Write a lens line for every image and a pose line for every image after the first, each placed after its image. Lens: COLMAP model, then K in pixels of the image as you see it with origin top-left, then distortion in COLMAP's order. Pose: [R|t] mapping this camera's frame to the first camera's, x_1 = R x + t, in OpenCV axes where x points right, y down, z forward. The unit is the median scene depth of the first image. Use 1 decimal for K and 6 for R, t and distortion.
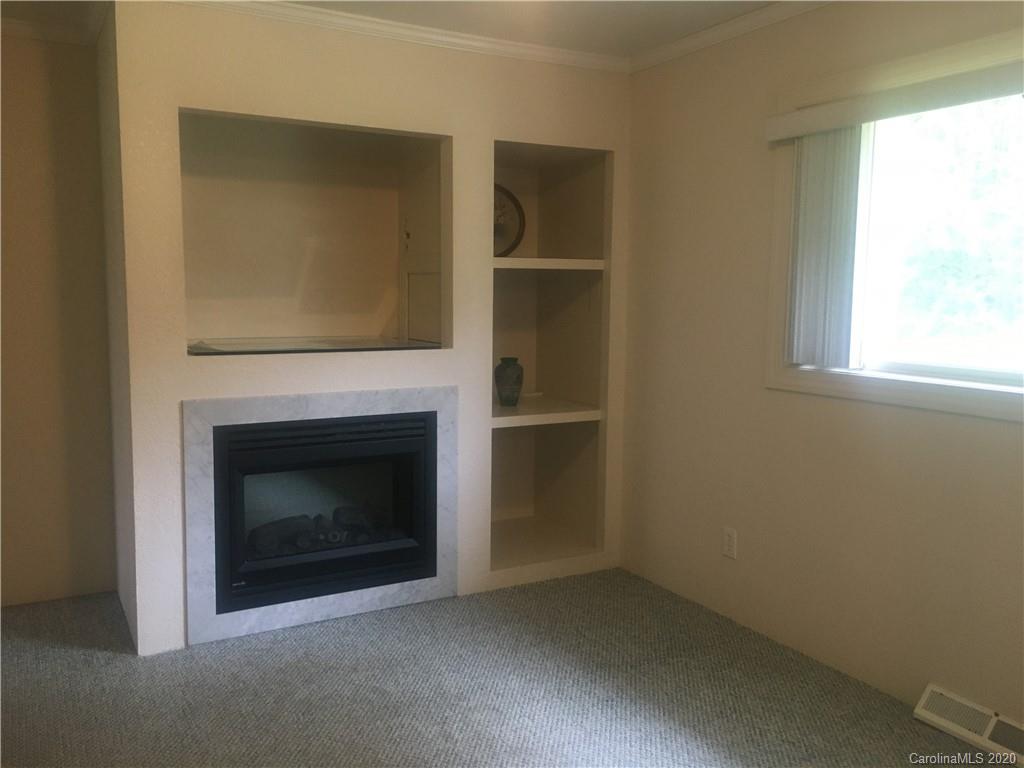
lens RADIAL K [[872.0, 0, 508.7], [0, 872.0, 376.6], [0, 0, 1]] dist [0.074454, -0.081993]
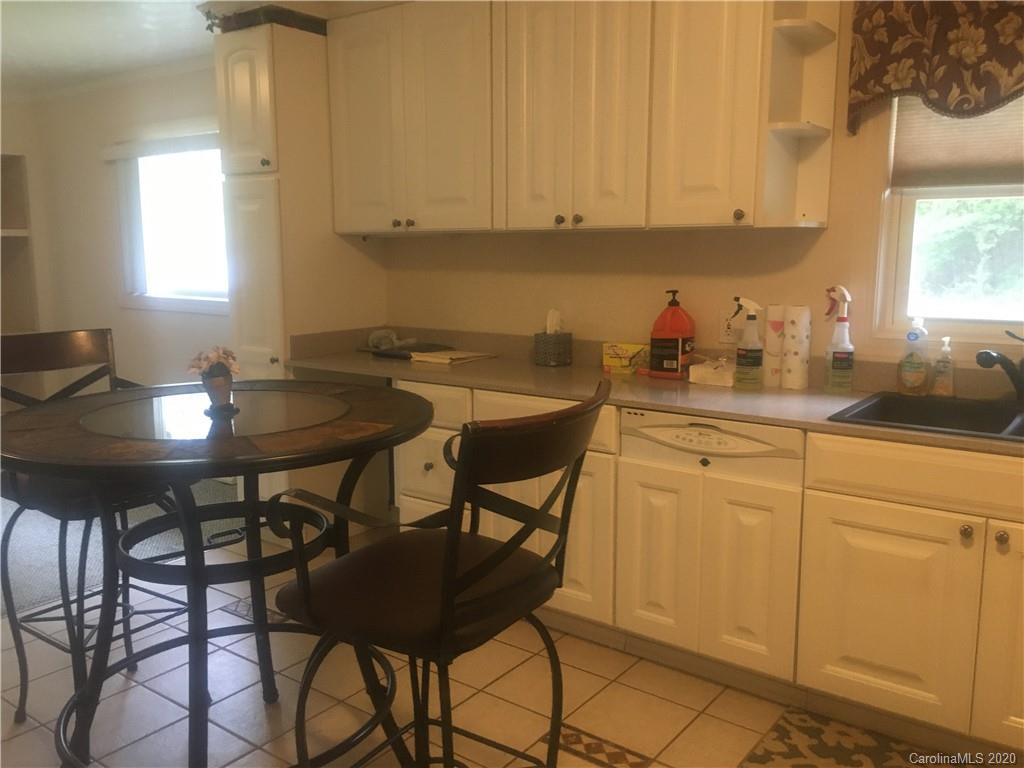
lens RADIAL K [[872.0, 0, 508.7], [0, 872.0, 376.6], [0, 0, 1]] dist [0.074454, -0.081993]
pose [[0.914569, -0.072106, 0.397949, 0.266076], [0.052162, 0.996790, 0.060734, 0.073297], [-0.401051, -0.034788, 0.915395, -0.774966]]
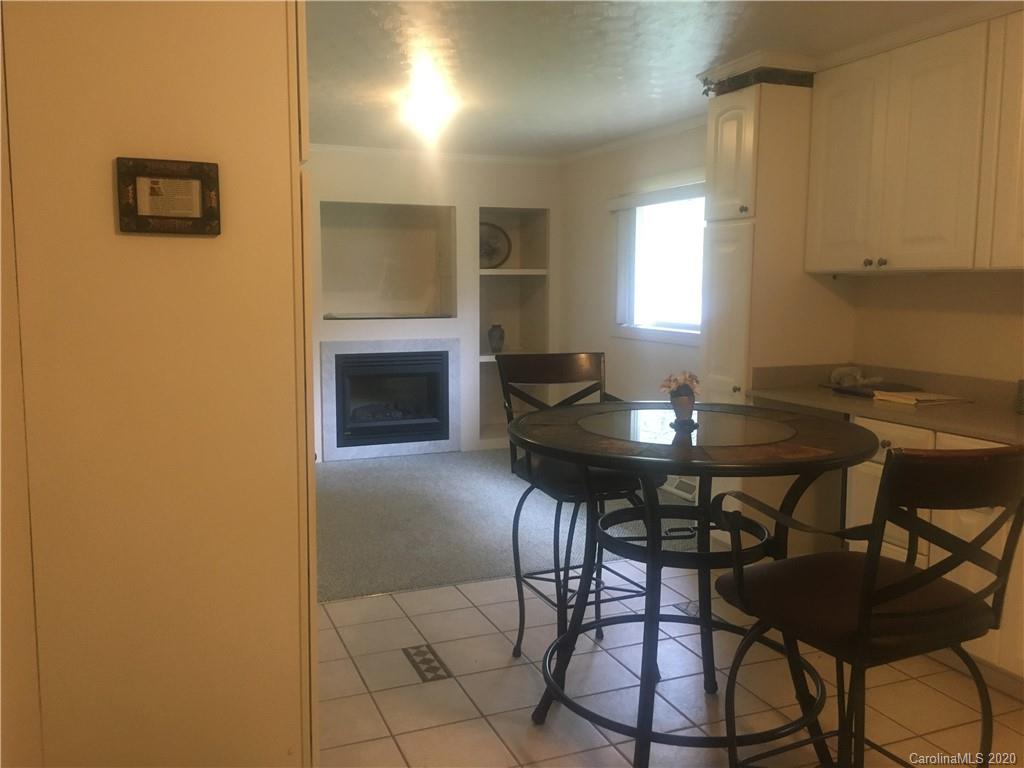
lens RADIAL K [[872.0, 0, 508.7], [0, 872.0, 376.6], [0, 0, 1]] dist [0.074454, -0.081993]
pose [[0.993562, 0.005976, -0.113134, 0.262430], [-0.004967, 0.999945, 0.009200, 0.077503], [0.113183, -0.008579, 0.993537, -0.867347]]
